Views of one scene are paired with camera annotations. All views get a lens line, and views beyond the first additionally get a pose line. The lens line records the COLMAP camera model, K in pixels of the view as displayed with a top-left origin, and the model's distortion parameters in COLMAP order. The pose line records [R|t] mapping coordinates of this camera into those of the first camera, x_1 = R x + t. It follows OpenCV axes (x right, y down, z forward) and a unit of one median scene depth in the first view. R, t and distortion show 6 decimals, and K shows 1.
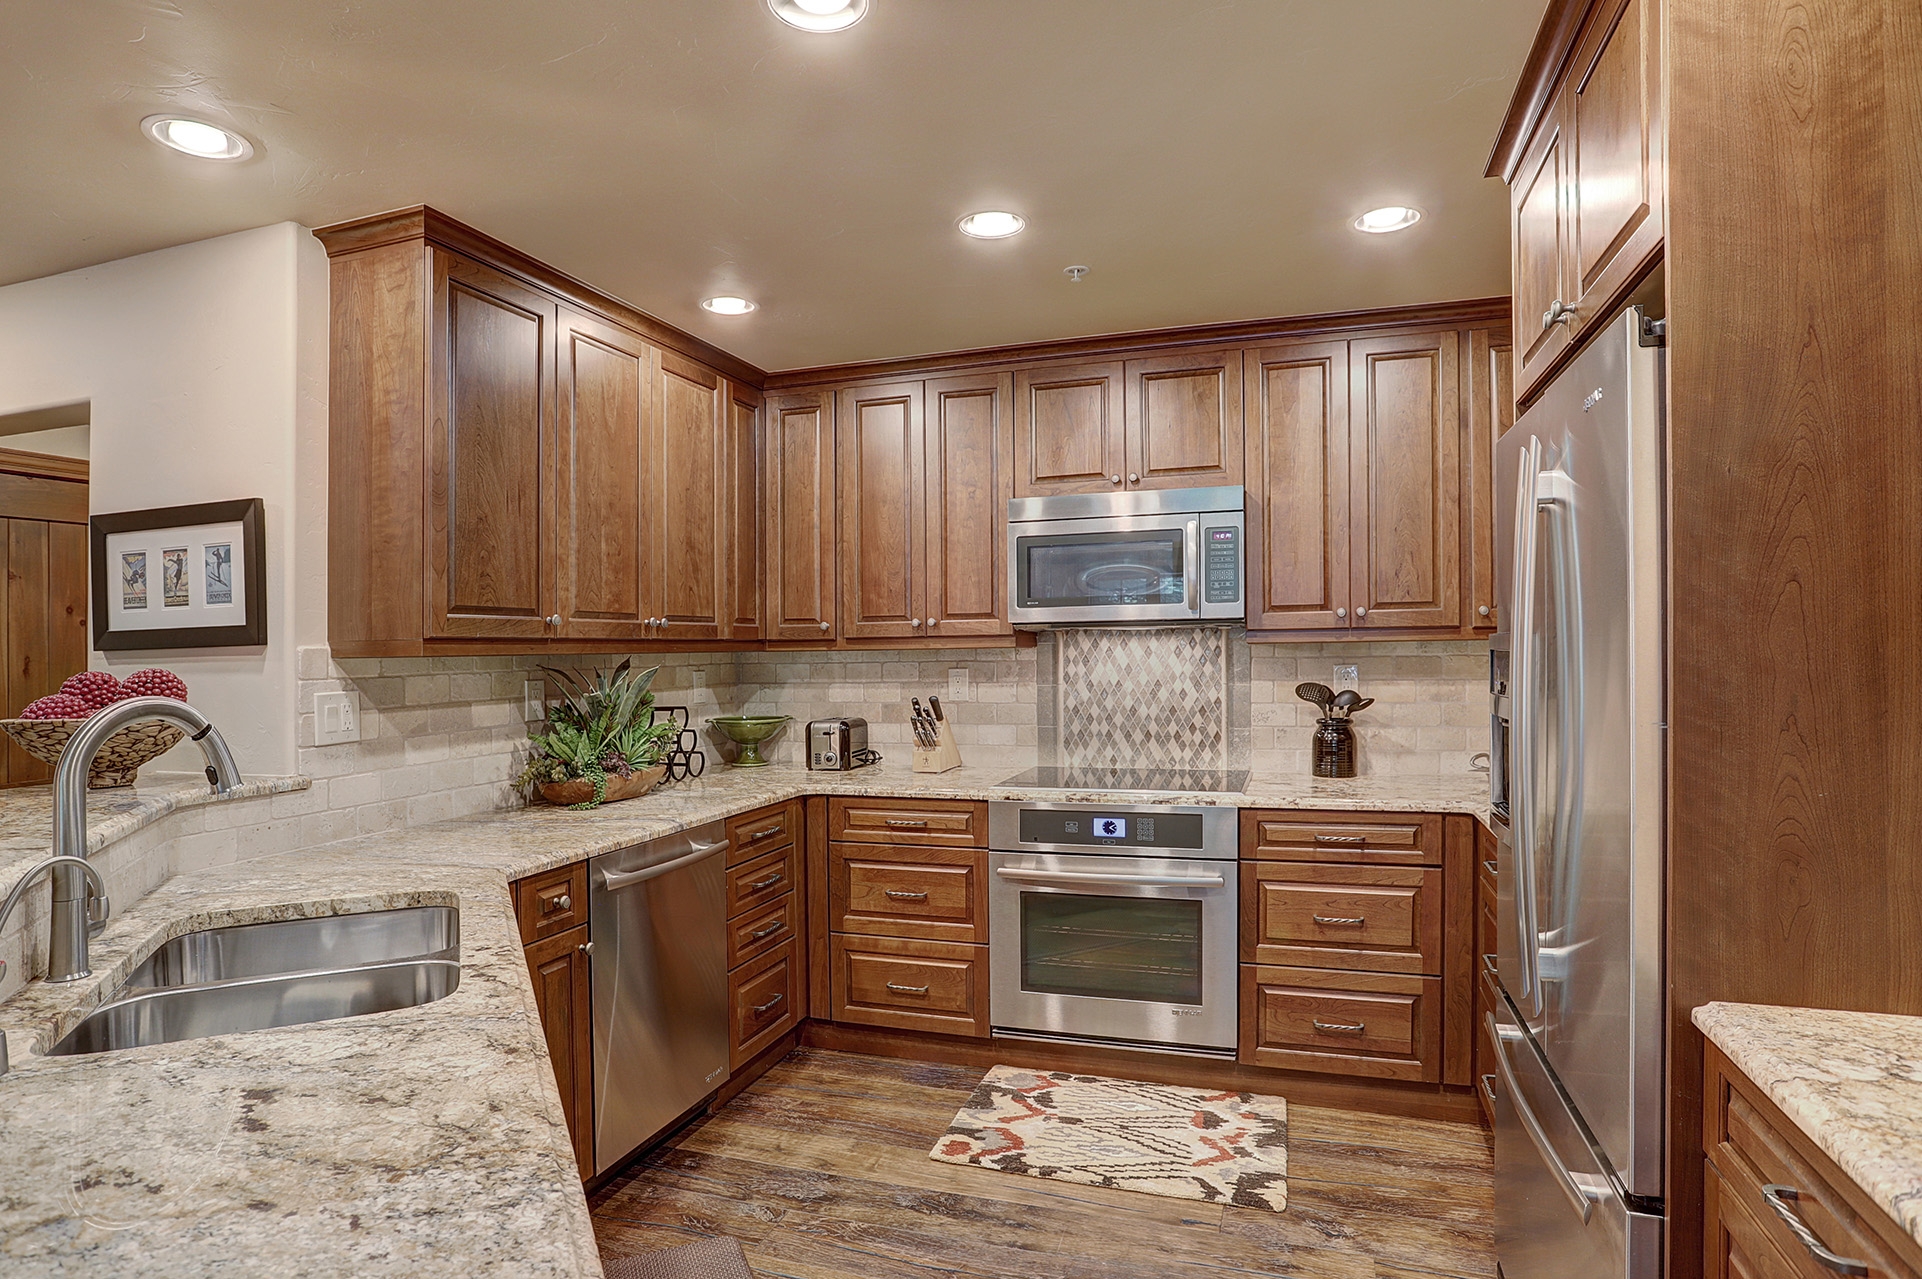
lens RADIAL K [[1035.4, 0, 956.9], [0, 1035.4, 648.3], [0, 0, 1]] dist [-0.004645, 0.000365]
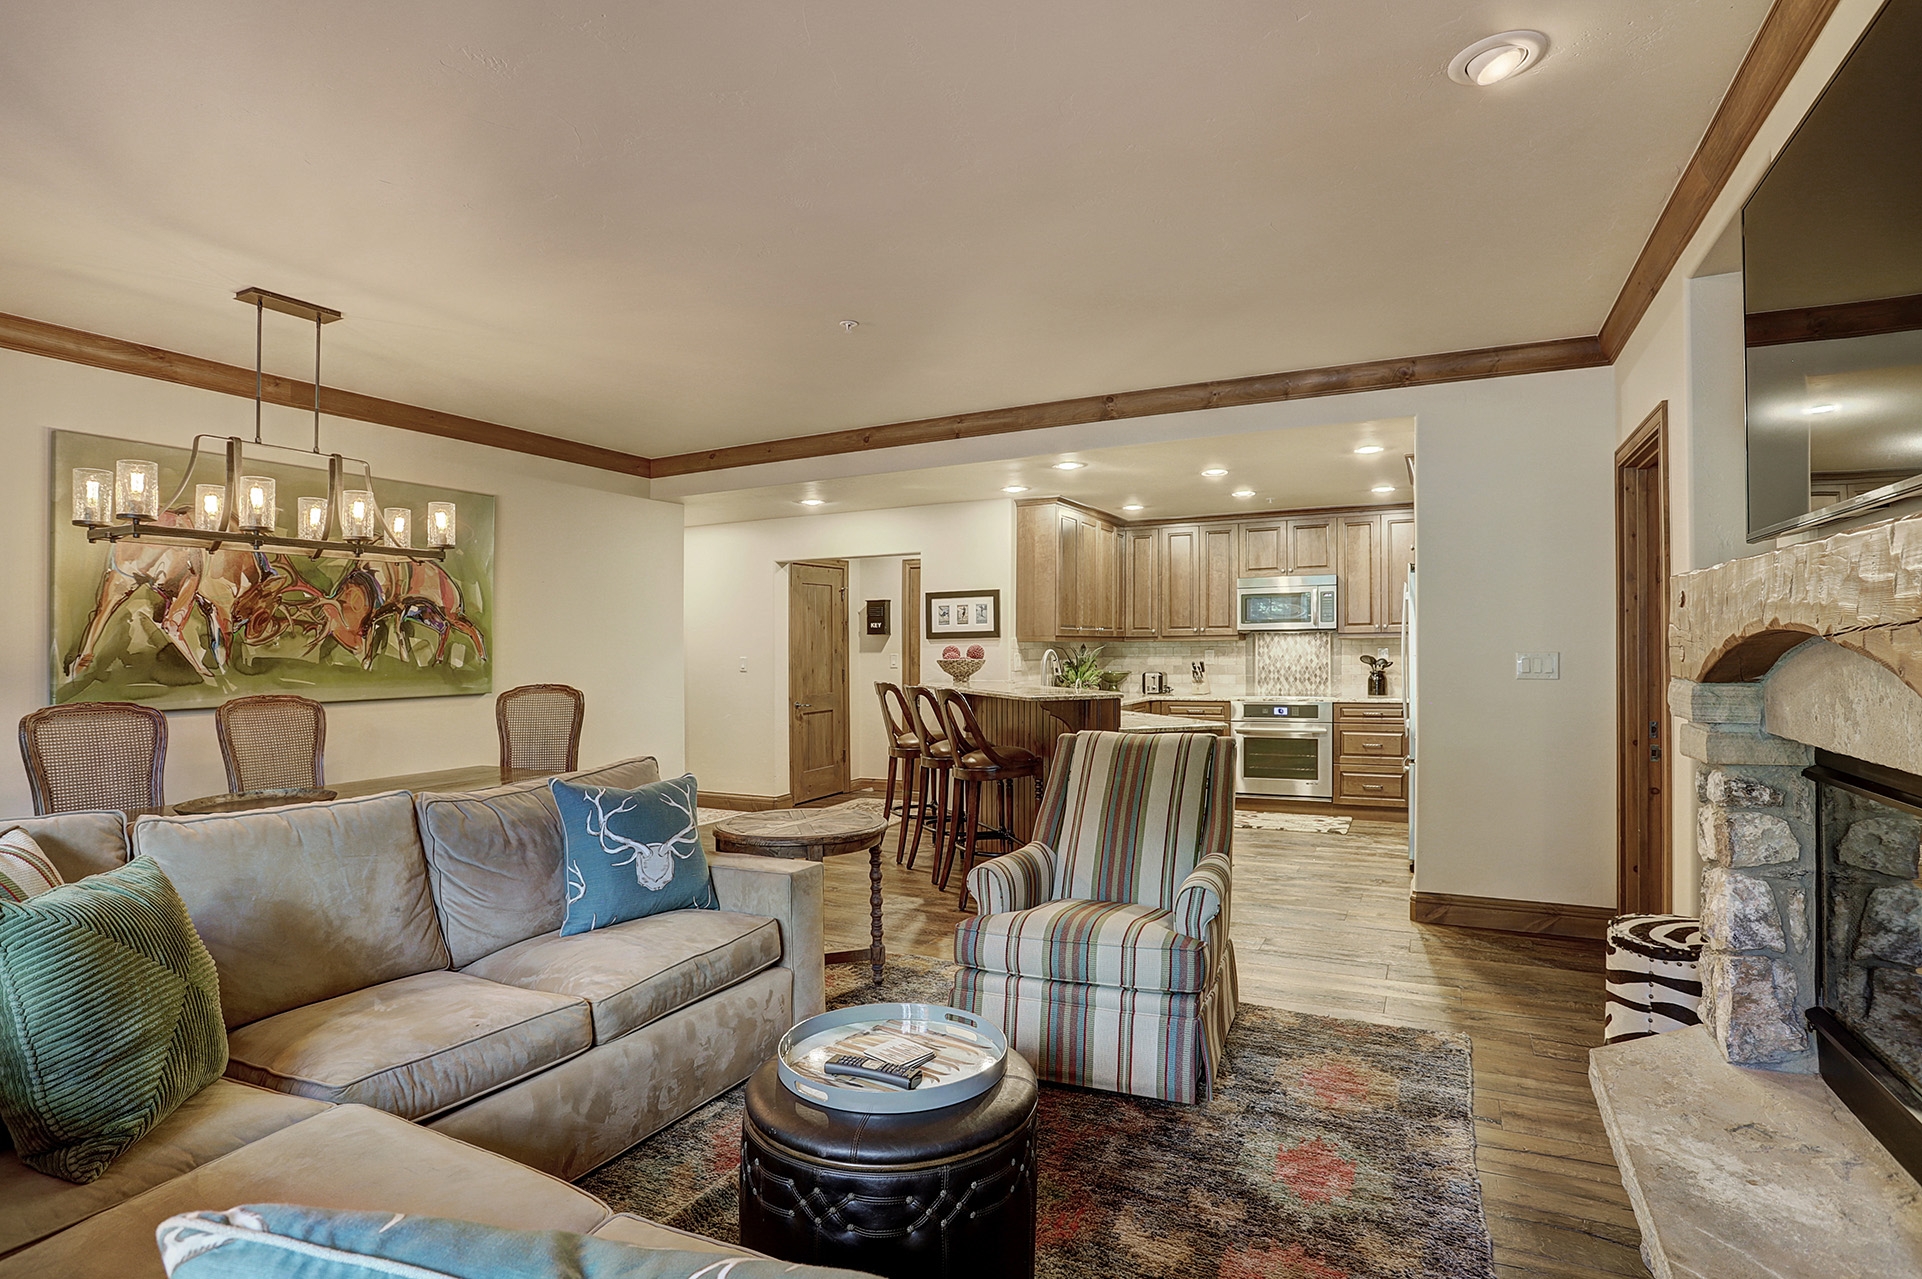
lens RADIAL K [[981.5, 0, 1016.3], [0, 981.5, 643.8], [0, 0, 1]] dist [0.003785, 0.000365]
pose [[0.996189, 0.003880, -0.087137, -0.263321], [-0.004268, 0.999982, -0.004266, 0.019925], [0.087118, 0.004621, 0.996187, -1.322729]]
